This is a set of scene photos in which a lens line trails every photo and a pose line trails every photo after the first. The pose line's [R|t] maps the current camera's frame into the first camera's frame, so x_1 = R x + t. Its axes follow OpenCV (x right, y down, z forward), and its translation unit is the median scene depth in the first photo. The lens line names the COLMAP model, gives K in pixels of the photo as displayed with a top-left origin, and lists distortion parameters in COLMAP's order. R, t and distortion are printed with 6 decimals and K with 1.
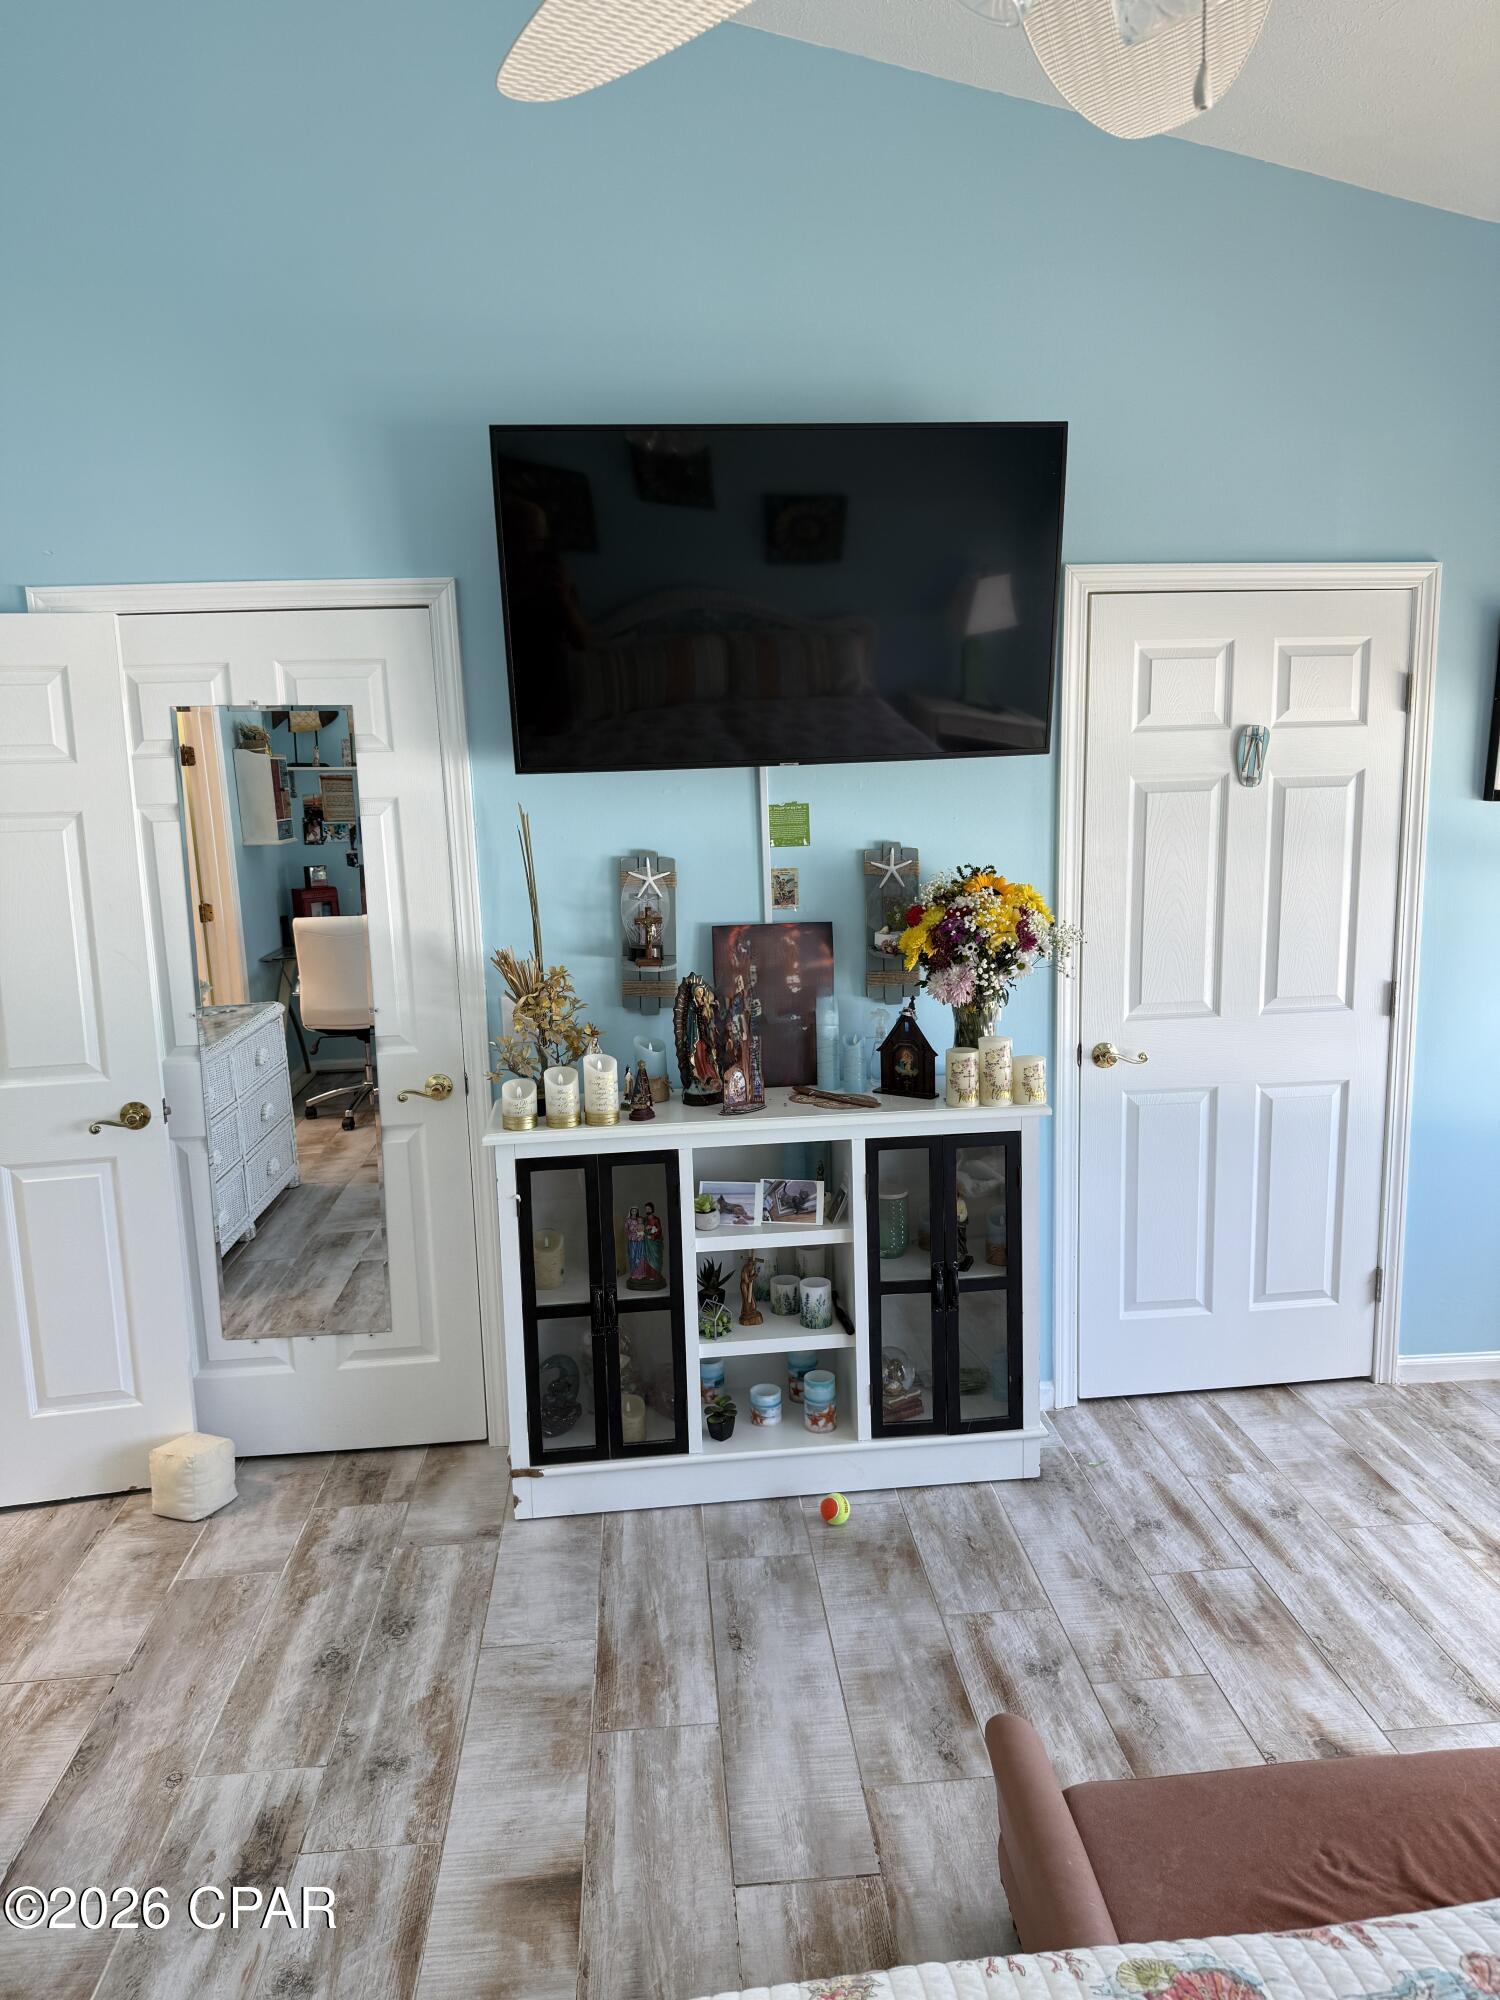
lens RADIAL K [[1420.7, 0, 752.0], [0, 1420.7, 1003.0], [0, 0, 1]] dist [-0.001396, 0.003945]
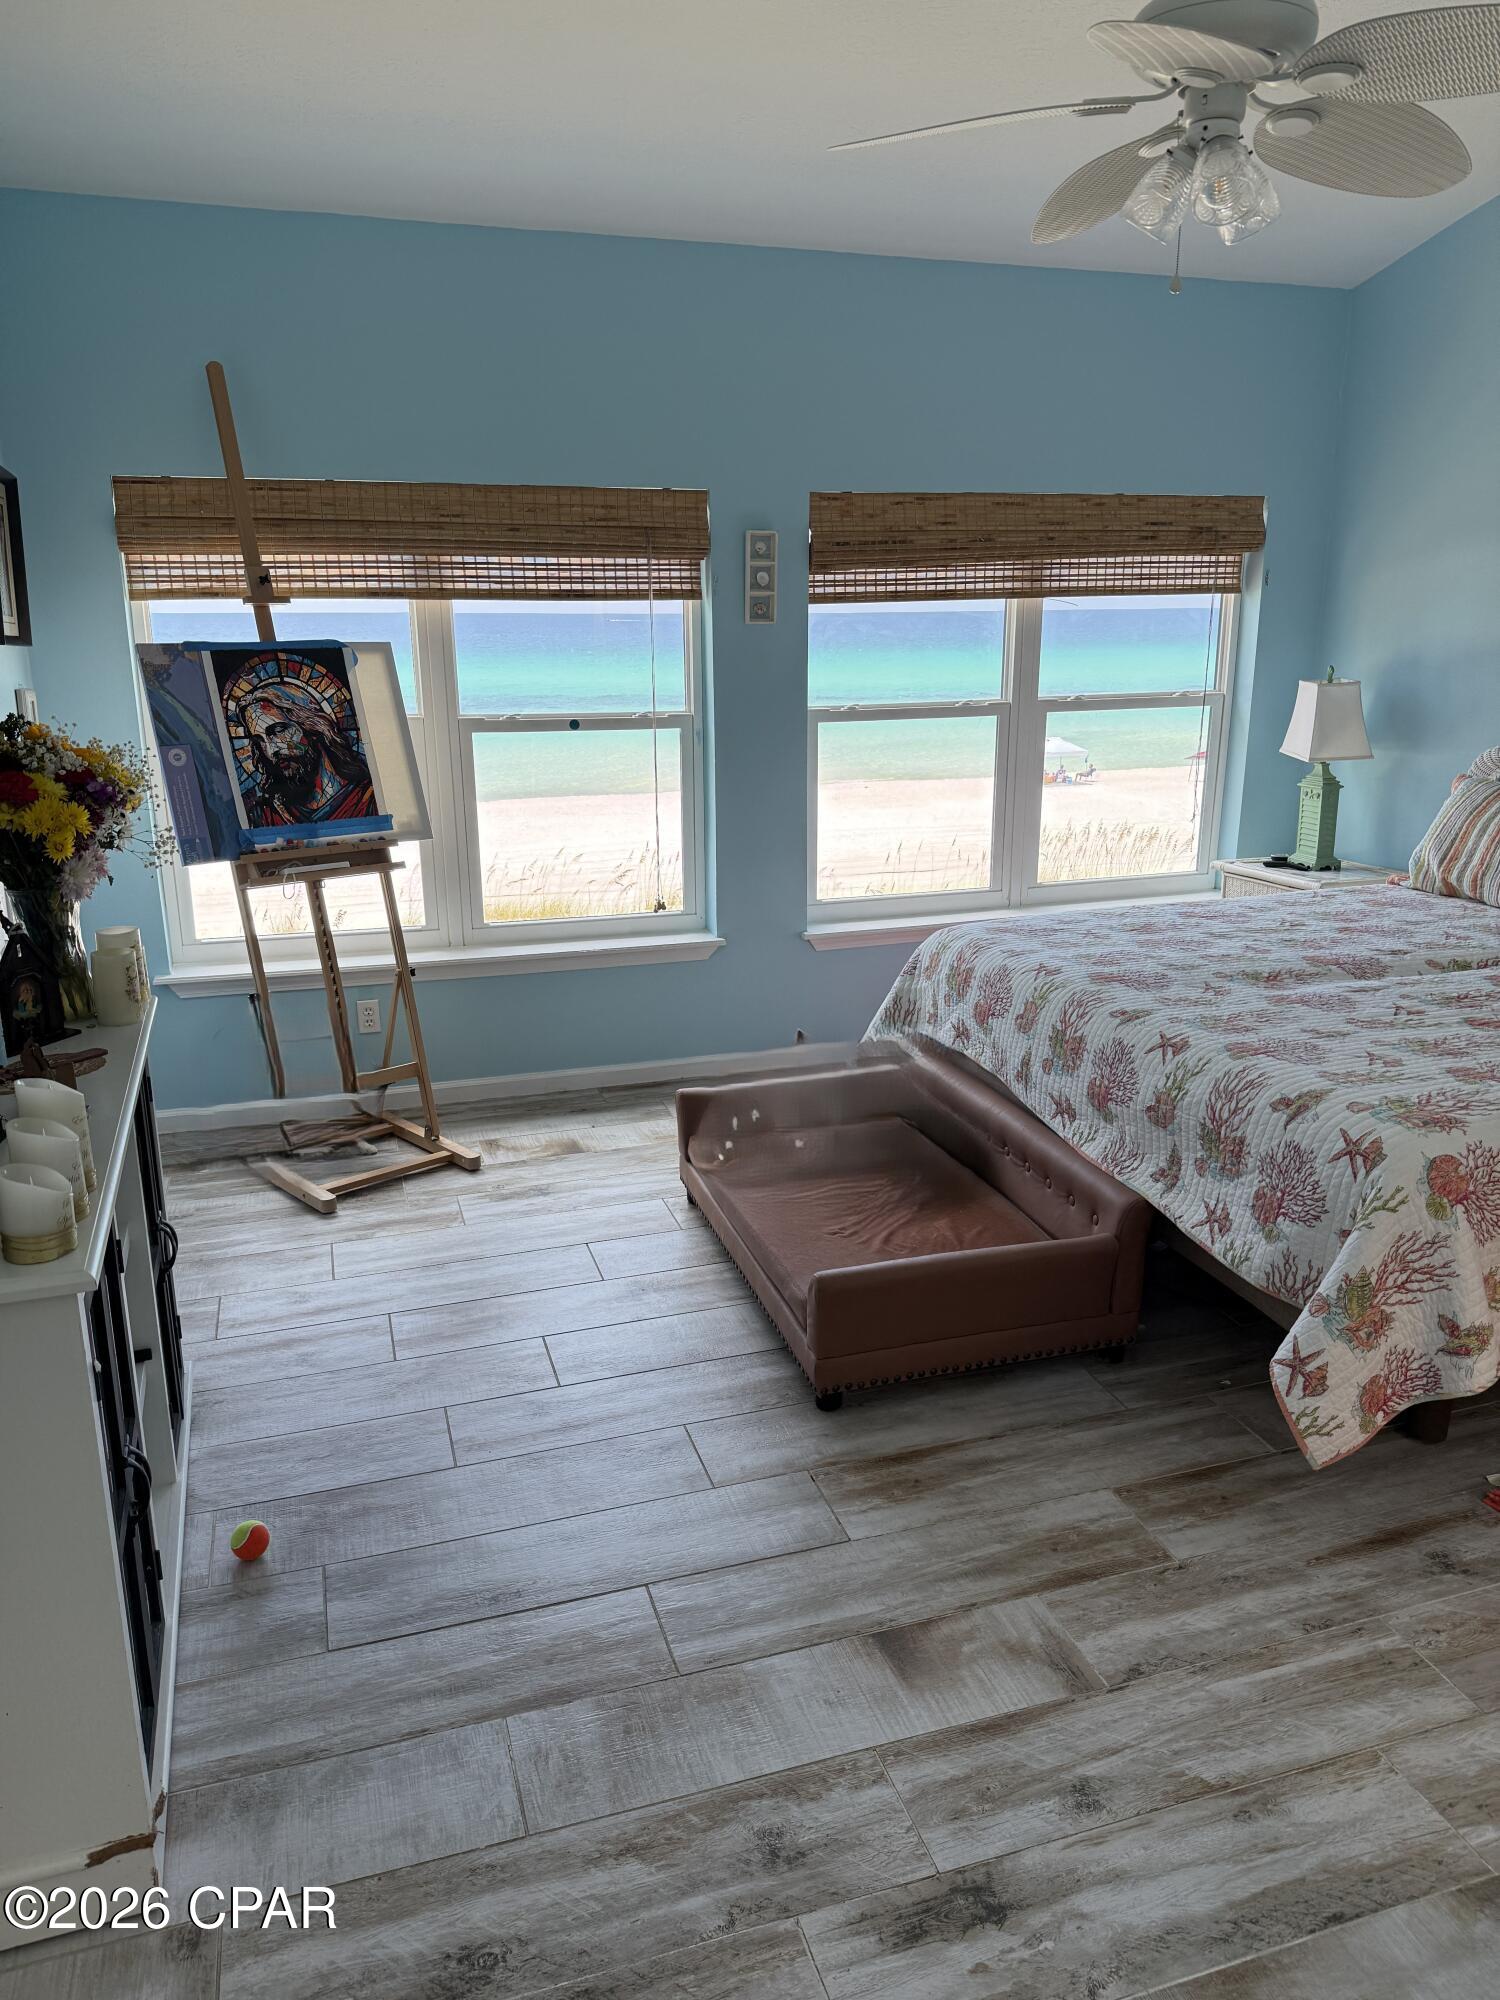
lens RADIAL K [[1420.7, 0, 747.4], [0, 1420.7, 999.8], [0, 0, 1]] dist [-0.001396, 0.003945]
pose [[-0.224639, -0.229668, 0.946990, -0.915943], [0.177951, 0.945817, 0.271596, -0.124909], [-0.958056, 0.229529, -0.171598, 1.075604]]
